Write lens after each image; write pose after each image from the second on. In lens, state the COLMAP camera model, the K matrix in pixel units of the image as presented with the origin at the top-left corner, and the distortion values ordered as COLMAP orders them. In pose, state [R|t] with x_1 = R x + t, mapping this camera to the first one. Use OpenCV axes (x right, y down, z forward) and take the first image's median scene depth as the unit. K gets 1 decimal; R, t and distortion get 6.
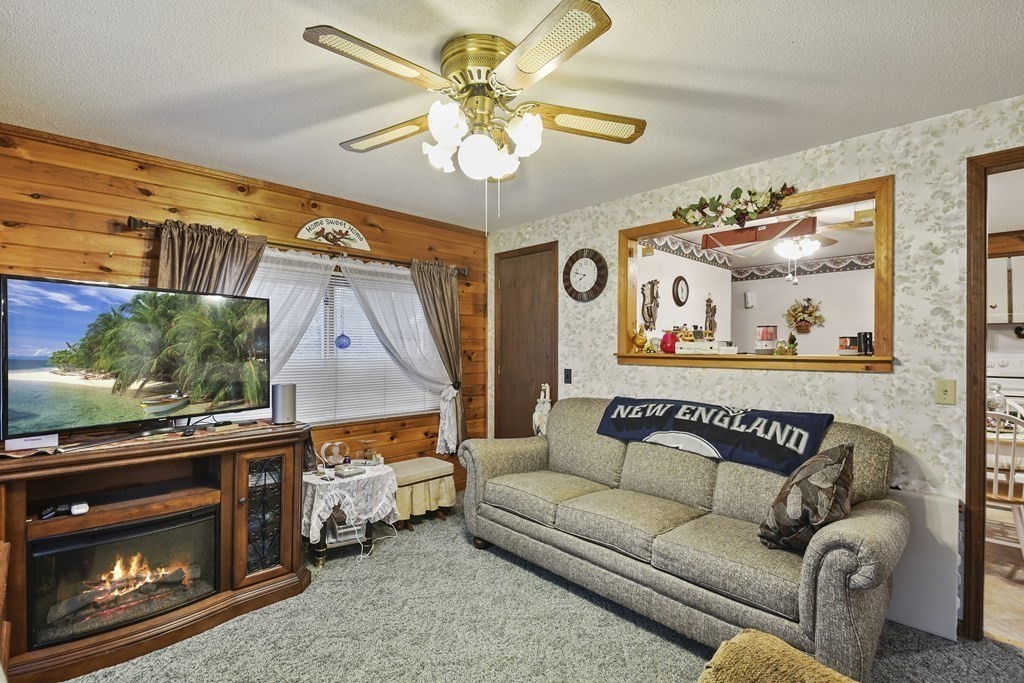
lens RADIAL K [[470.8, 0, 514.2], [0, 470.8, 346.2], [0, 0, 1]] dist [-0.000497, -0.000592]
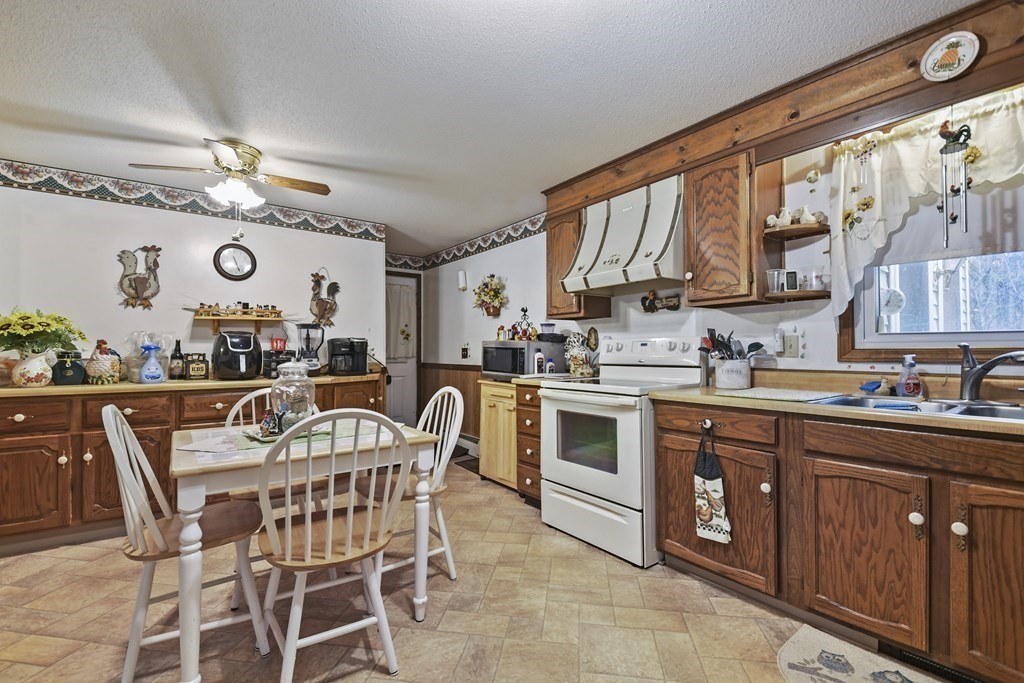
lens RADIAL K [[447.9, 0, 509.7], [0, 447.9, 346.9], [0, 0, 1]] dist [0.018461, -0.013899]
pose [[0.992268, -0.006713, -0.123934, 1.275836], [0.005607, 0.999941, -0.009269, 0.056690], [0.123989, 0.008502, 0.992247, 0.382068]]
